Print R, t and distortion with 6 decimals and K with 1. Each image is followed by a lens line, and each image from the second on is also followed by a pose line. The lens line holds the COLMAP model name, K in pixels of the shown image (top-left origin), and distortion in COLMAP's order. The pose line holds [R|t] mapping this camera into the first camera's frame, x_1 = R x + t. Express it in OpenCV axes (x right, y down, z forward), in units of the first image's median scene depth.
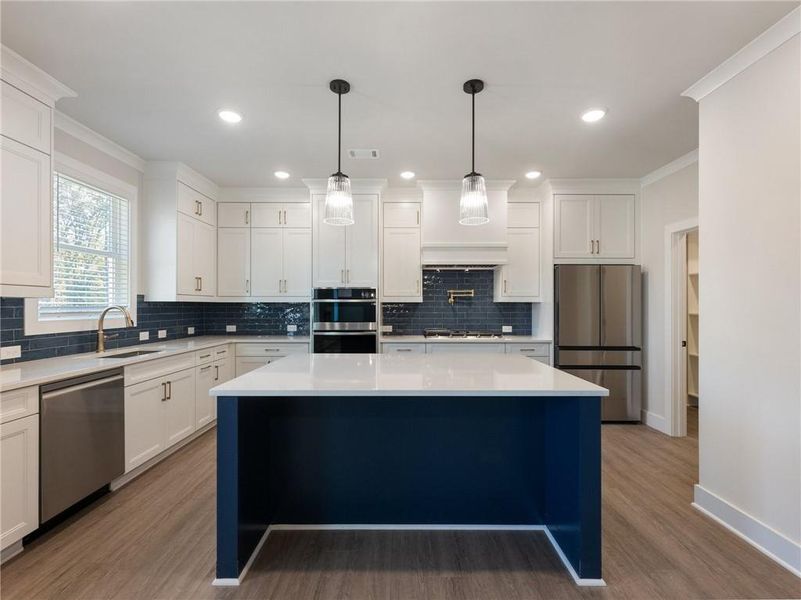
lens RADIAL K [[371.4, 0, 411.7], [0, 371.4, 304.6], [0, 0, 1]] dist [0.014288, -0.002025]
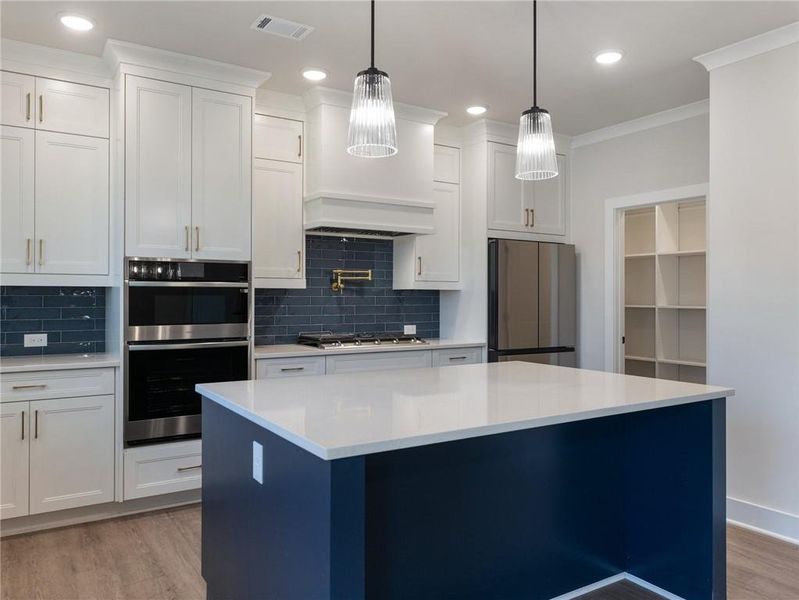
lens RADIAL K [[600.8, 0, 415.2], [0, 600.8, 297.5], [0, 0, 1]] dist [0.014498, -0.005821]
pose [[0.841110, 0.001367, 0.540862, -0.380181], [-0.004296, 0.999982, 0.004155, 0.003634], [-0.540847, -0.005818, 0.841101, 0.090661]]
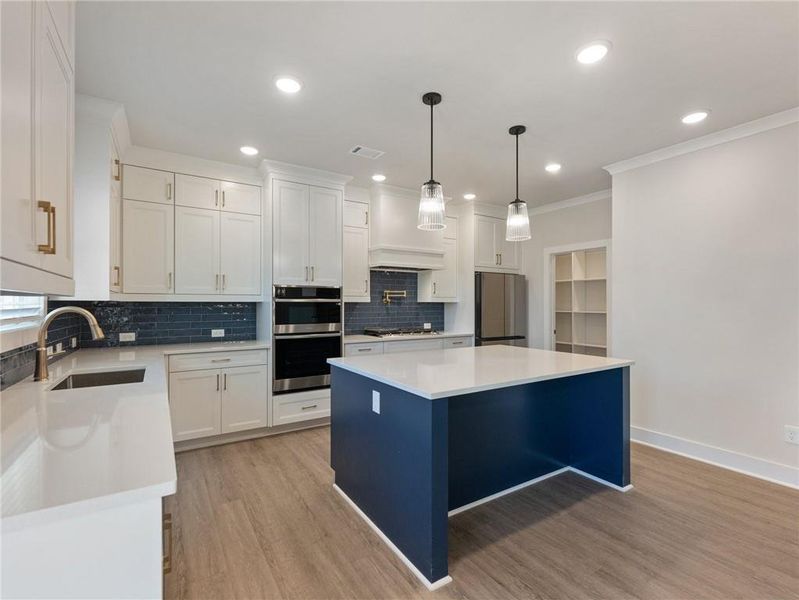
lens RADIAL K [[370.4, 0, 407.6], [0, 370.4, 306.1], [0, 0, 1]] dist [0.014288, -0.002025]
pose [[0.843296, -0.002664, 0.537443, -0.471595], [-0.001848, 0.999967, 0.007856, -0.004069], [-0.537447, -0.007618, 0.843263, 0.089725]]
